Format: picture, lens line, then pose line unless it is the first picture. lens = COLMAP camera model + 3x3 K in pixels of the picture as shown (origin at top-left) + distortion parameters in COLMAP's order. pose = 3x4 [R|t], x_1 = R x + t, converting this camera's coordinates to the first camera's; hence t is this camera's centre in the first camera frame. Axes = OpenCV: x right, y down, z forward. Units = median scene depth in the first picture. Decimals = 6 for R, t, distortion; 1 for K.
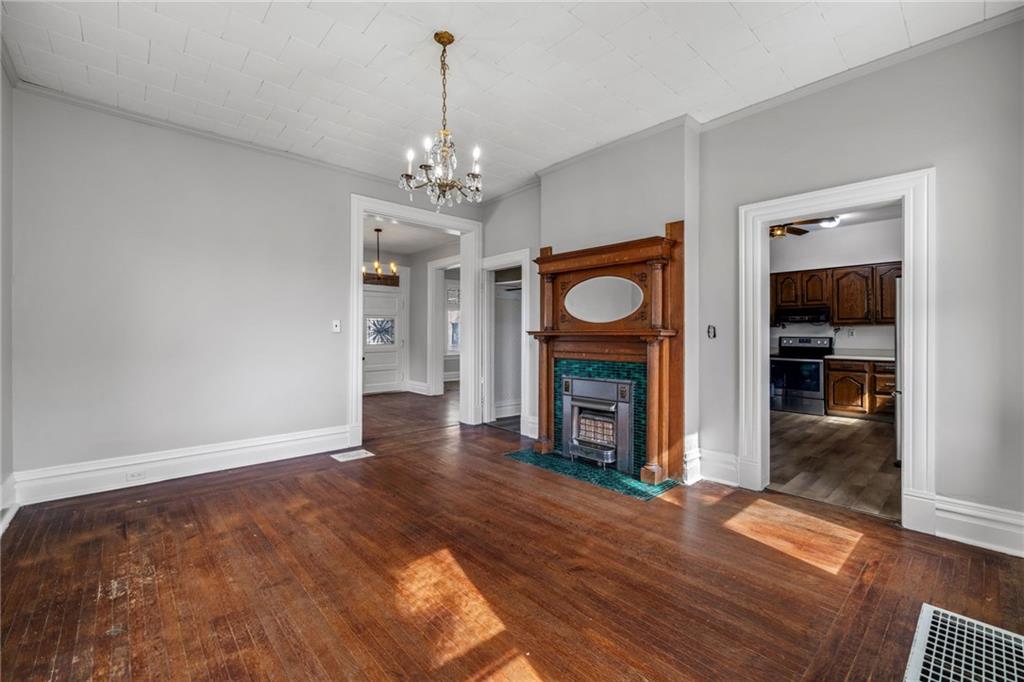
lens RADIAL K [[437.1, 0, 511.0], [0, 437.1, 334.2], [0, 0, 1]] dist [0.000125, 0.000078]
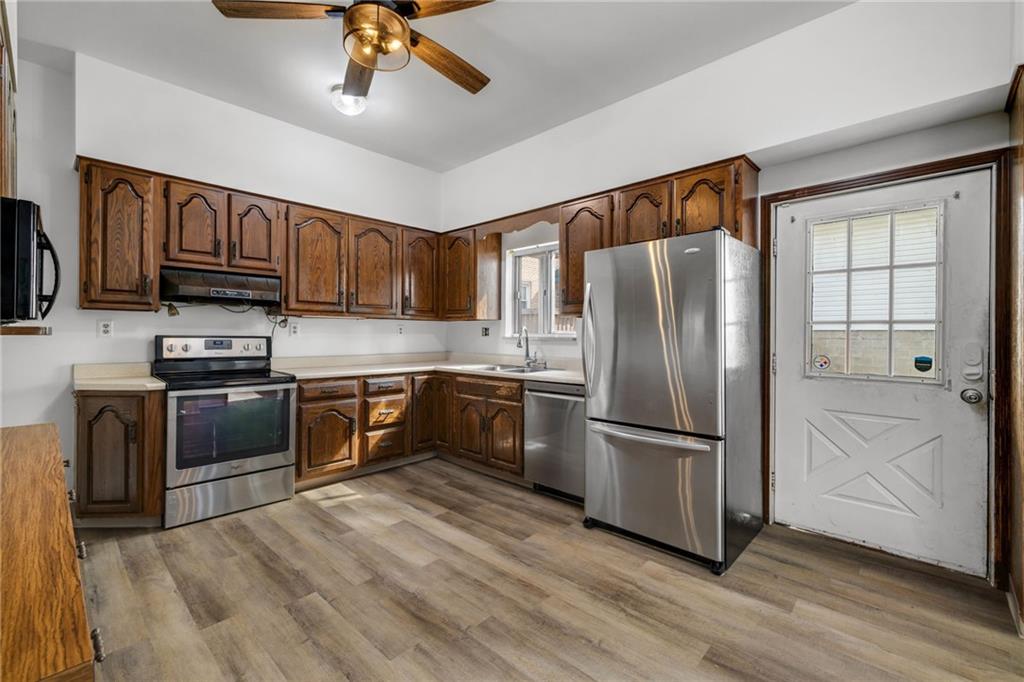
lens RADIAL K [[437.1, 0, 511.0], [0, 437.1, 334.2], [0, 0, 1]] dist [0.000125, 0.000078]
pose [[-0.039263, -0.001793, 0.999227, 0.216292], [-0.010616, 0.999943, 0.001377, 0.001245], [-0.999173, -0.010554, -0.039280, 0.773766]]
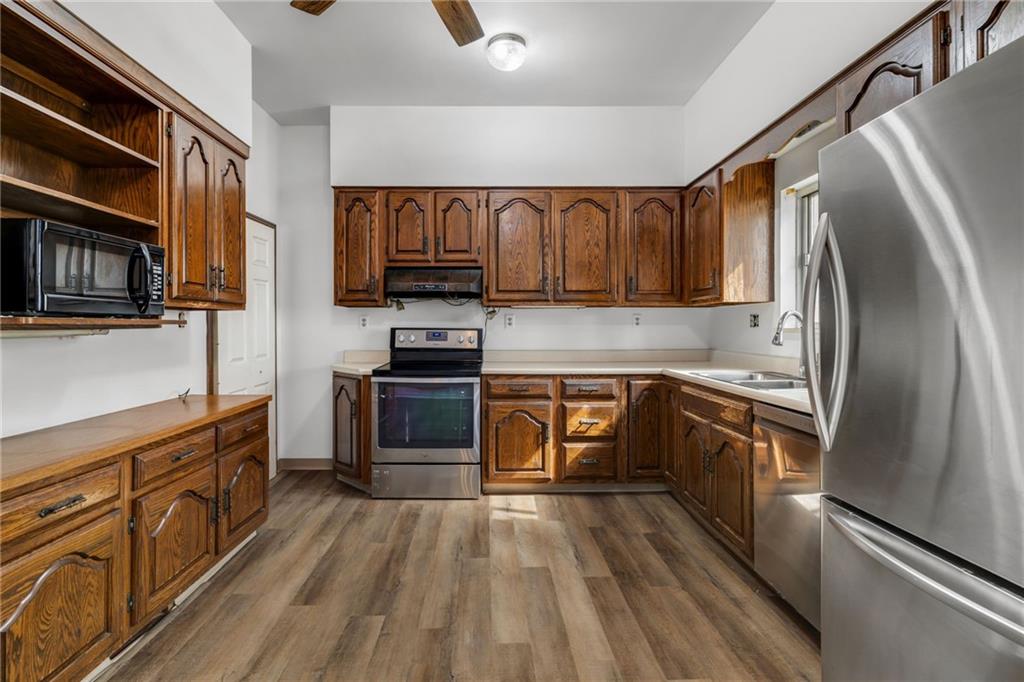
lens RADIAL K [[463.8, 0, 492.0], [0, 463.8, 326.0], [0, 0, 1]] dist [0.000540, 0.000145]
pose [[0.693261, -0.000015, 0.720687, 0.369716], [-0.001753, 0.999997, 0.001708, 0.003804], [-0.720684, -0.002448, 0.693259, 0.647484]]
